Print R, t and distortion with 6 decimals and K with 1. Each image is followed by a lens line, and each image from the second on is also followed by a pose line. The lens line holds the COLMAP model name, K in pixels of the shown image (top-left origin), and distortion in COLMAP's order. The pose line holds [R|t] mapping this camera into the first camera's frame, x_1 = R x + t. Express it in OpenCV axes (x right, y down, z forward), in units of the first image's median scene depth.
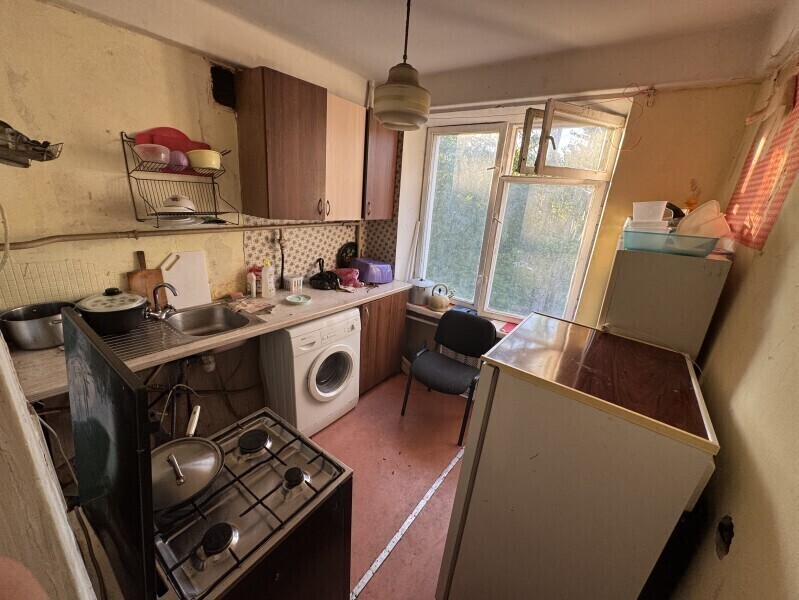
lens RADIAL K [[320.4, 0, 399.5], [0, 320.4, 300.0], [0, 0, 1]] dist [0.000476, -0.000140]
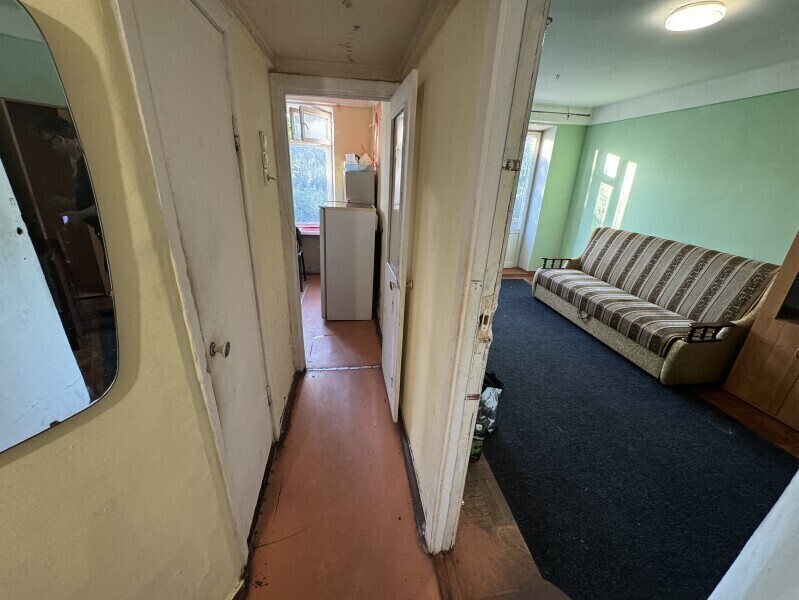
lens RADIAL K [[320.4, 0, 399.5], [0, 320.4, 300.0], [0, 0, 1]] dist [0.000476, -0.000140]
pose [[0.707579, -0.301063, 0.639291, -0.954903], [0.227125, 0.953590, 0.197690, 0.397936], [-0.669138, 0.005317, 0.743119, -1.195475]]
